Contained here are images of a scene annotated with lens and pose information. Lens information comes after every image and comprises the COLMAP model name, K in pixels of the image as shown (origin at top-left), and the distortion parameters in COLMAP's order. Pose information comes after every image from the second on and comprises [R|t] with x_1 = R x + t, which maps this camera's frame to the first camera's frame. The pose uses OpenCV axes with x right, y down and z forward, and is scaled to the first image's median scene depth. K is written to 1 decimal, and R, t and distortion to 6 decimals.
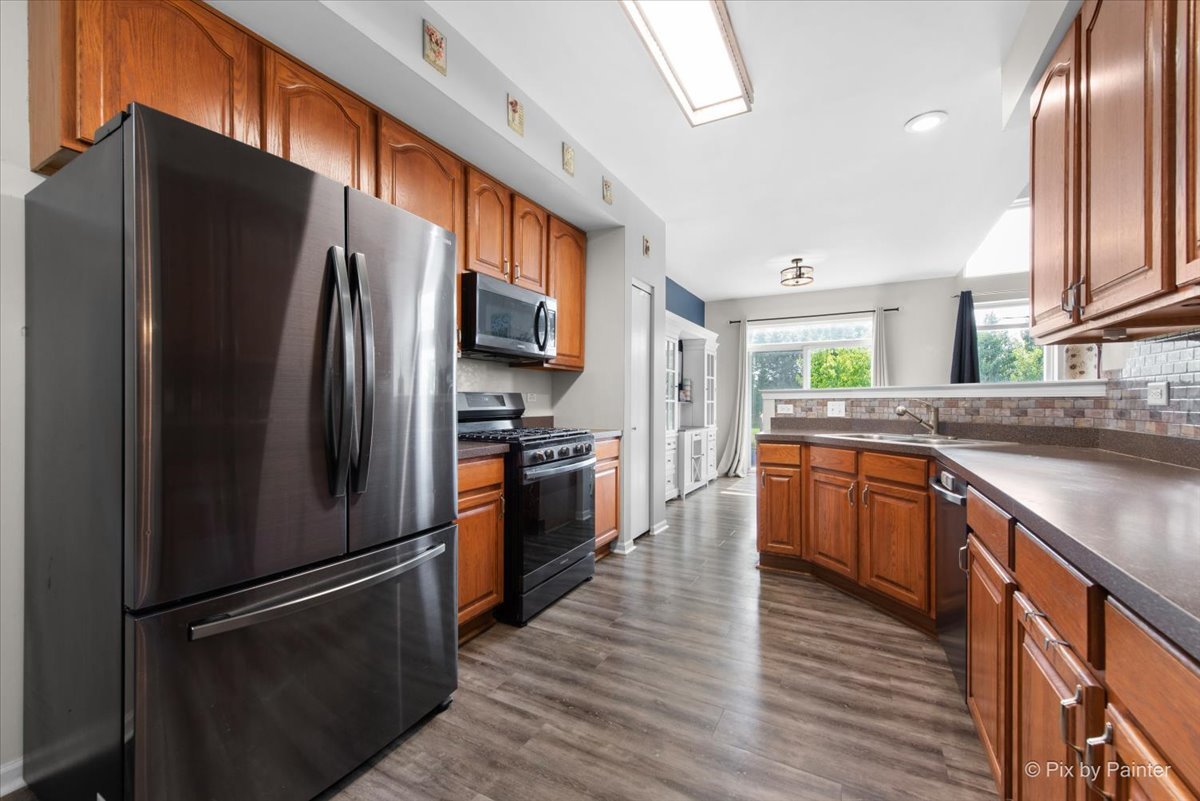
lens RADIAL K [[479.5, 0, 588.3], [0, 479.5, 400.4], [0, 0, 1]] dist [0.007036, -0.001076]
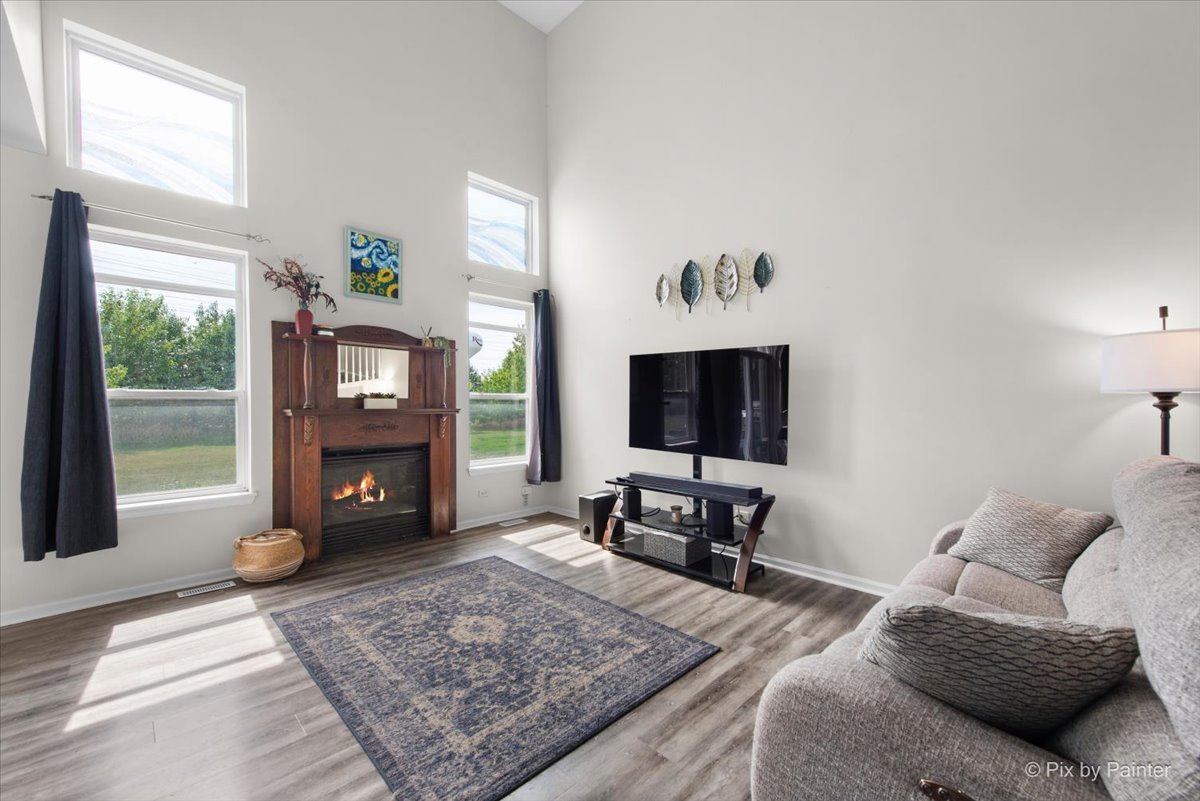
lens RADIAL K [[479.5, 0, 597.5], [0, 479.5, 398.3], [0, 0, 1]] dist [0.007036, -0.001076]
pose [[0.266938, -0.003538, 0.963707, 1.096771], [-0.000353, 0.999993, 0.003769, -0.066137], [-0.963714, -0.001346, 0.266934, 0.885959]]
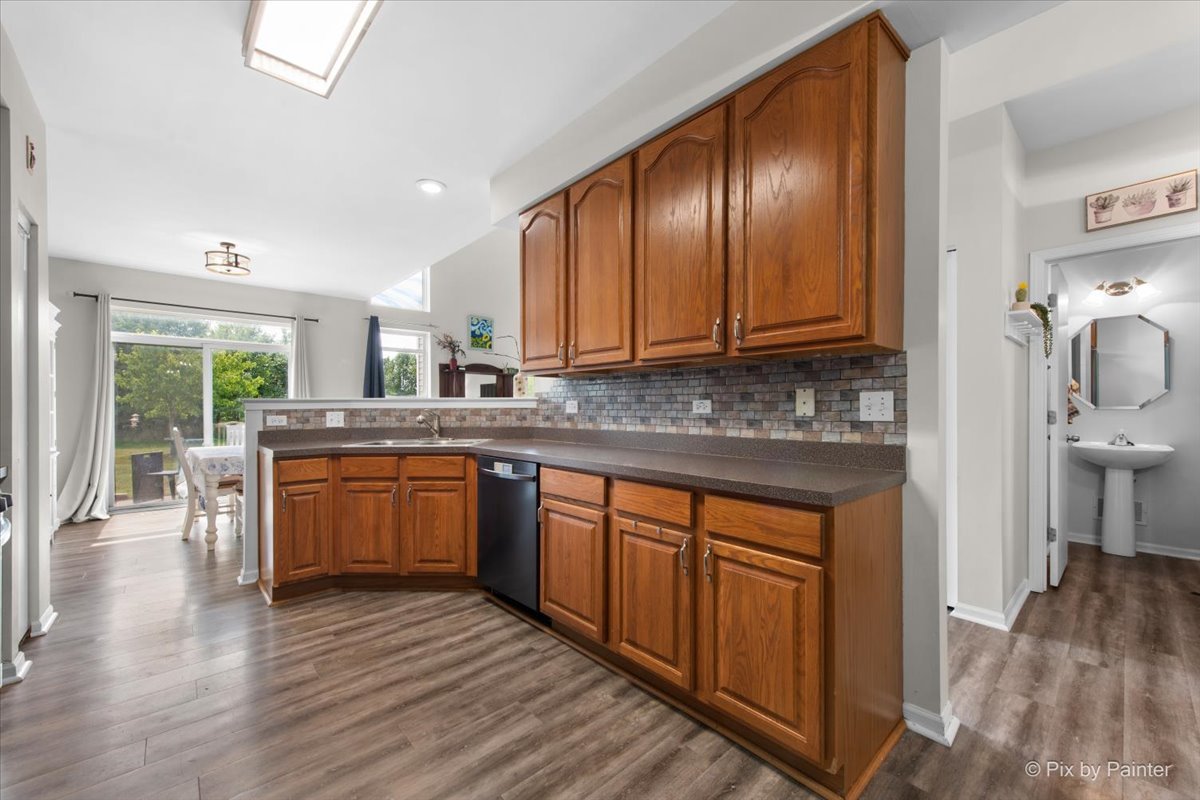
lens RADIAL K [[479.5, 0, 621.1], [0, 479.5, 406.3], [0, 0, 1]] dist [0.007036, -0.001076]
pose [[0.289045, 0.000777, 0.957315, -0.388383], [0.001397, 0.999998, -0.001233, -0.009699], [-0.957314, 0.001693, 0.289044, 0.197467]]
